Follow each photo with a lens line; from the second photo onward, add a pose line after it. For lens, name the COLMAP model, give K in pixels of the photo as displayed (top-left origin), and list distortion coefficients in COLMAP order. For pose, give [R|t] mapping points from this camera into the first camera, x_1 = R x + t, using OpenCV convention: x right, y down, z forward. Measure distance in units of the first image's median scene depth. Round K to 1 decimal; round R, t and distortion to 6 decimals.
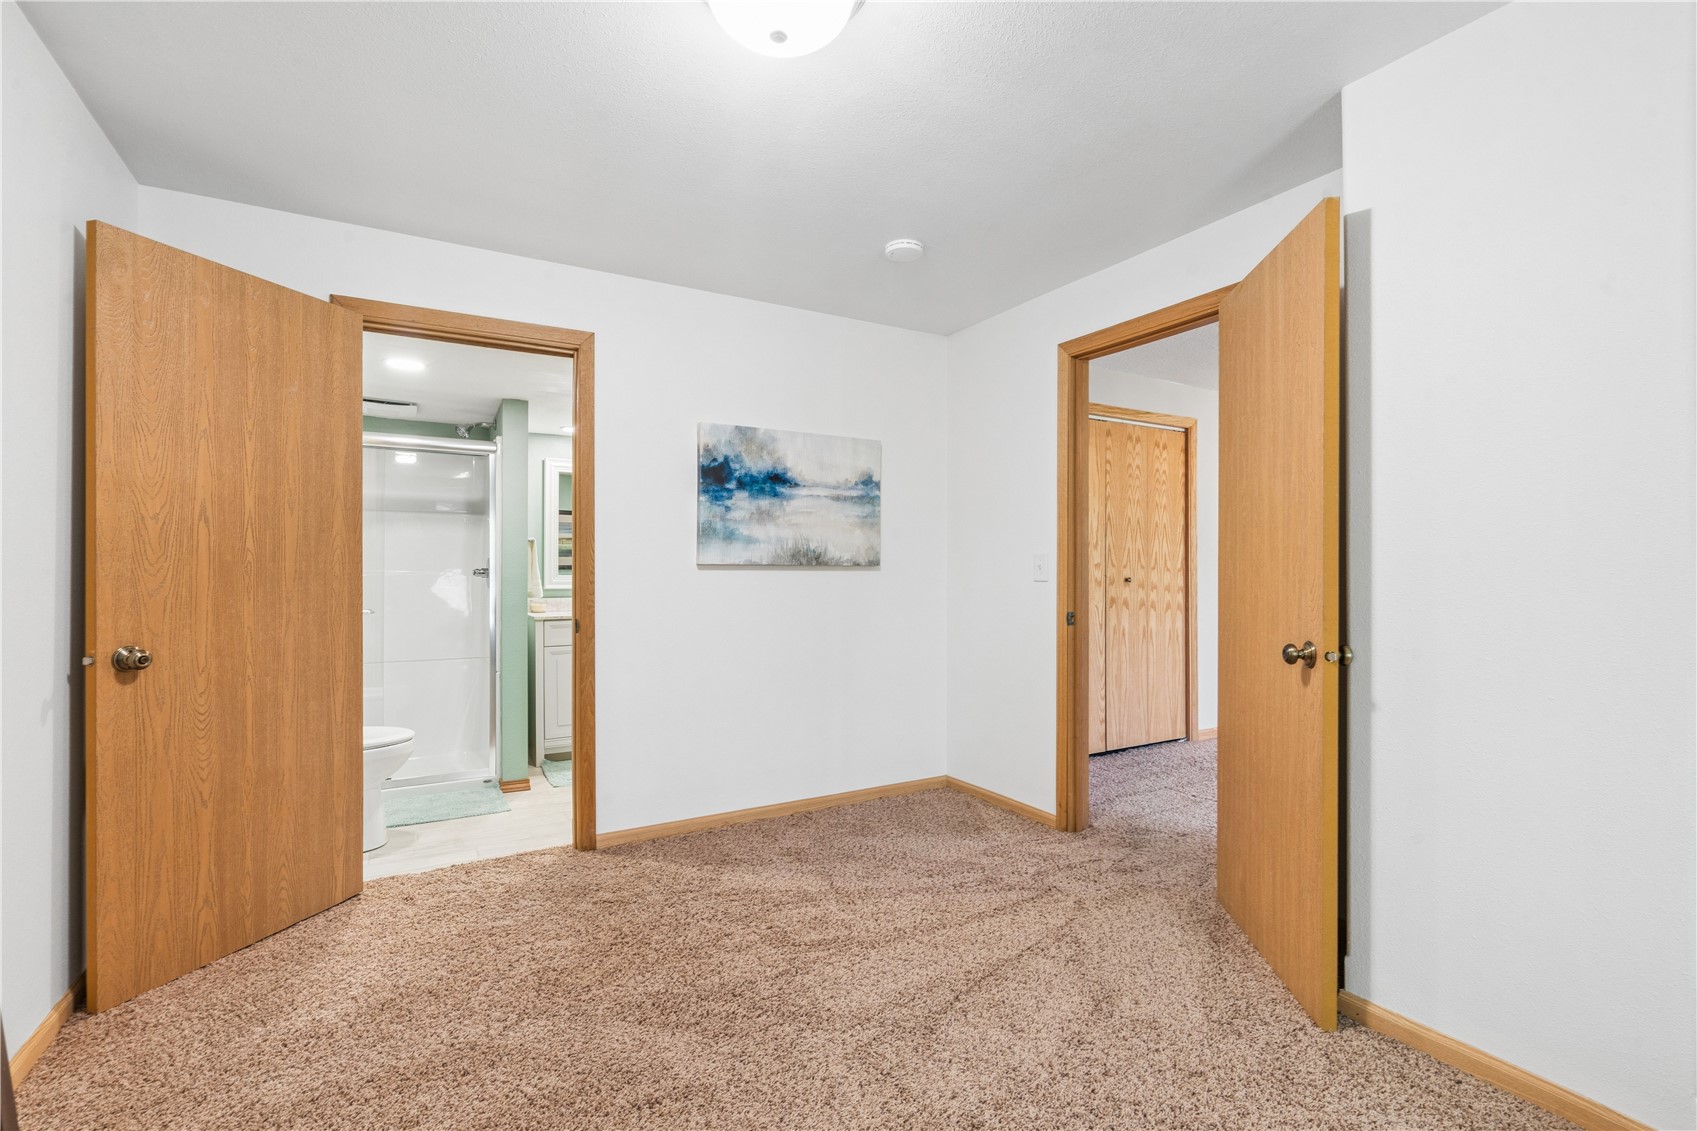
lens RADIAL K [[769.2, 0, 856.0], [0, 769.2, 559.7], [0, 0, 1]] dist [-0.008889, 0.003382]
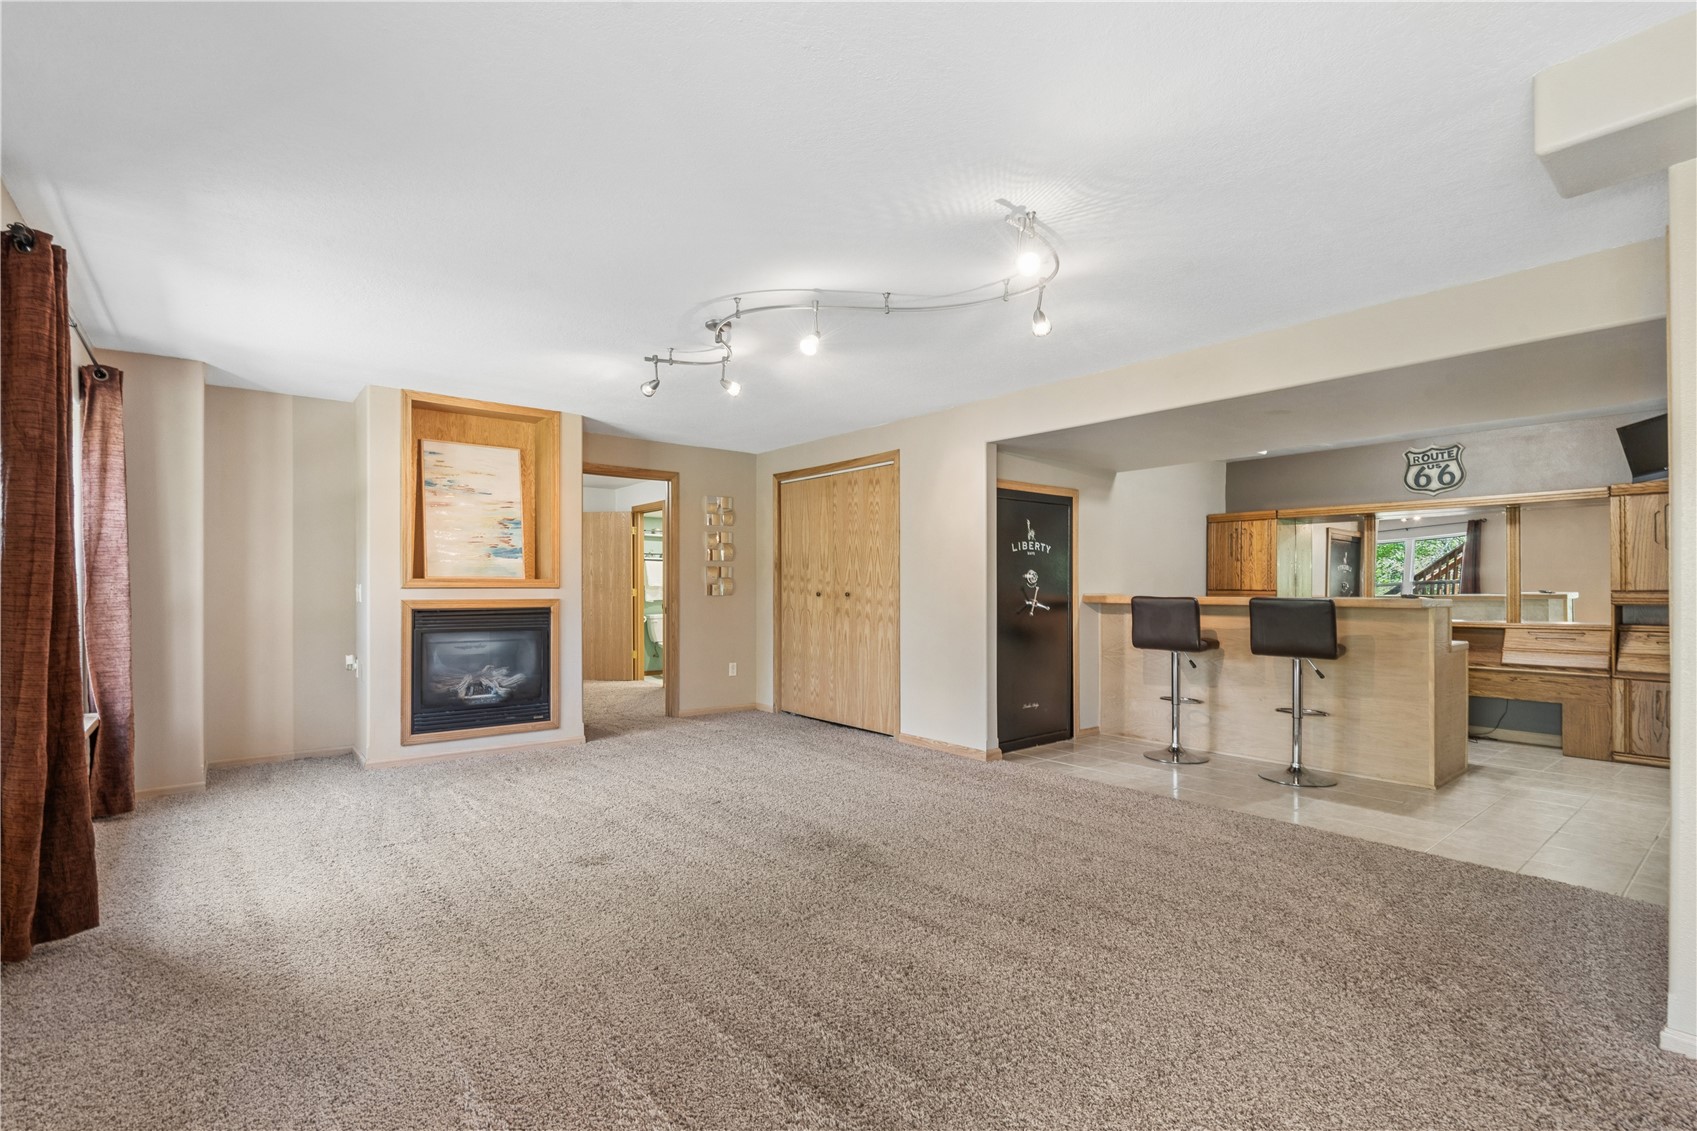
lens RADIAL K [[769.2, 0, 841.4], [0, 769.2, 580.5], [0, 0, 1]] dist [-0.008889, 0.003382]
pose [[0.143185, -0.007857, -0.989665, 1.602590], [0.011496, 0.999914, -0.006275, 0.010631], [0.989629, -0.010479, 0.143263, 0.798204]]
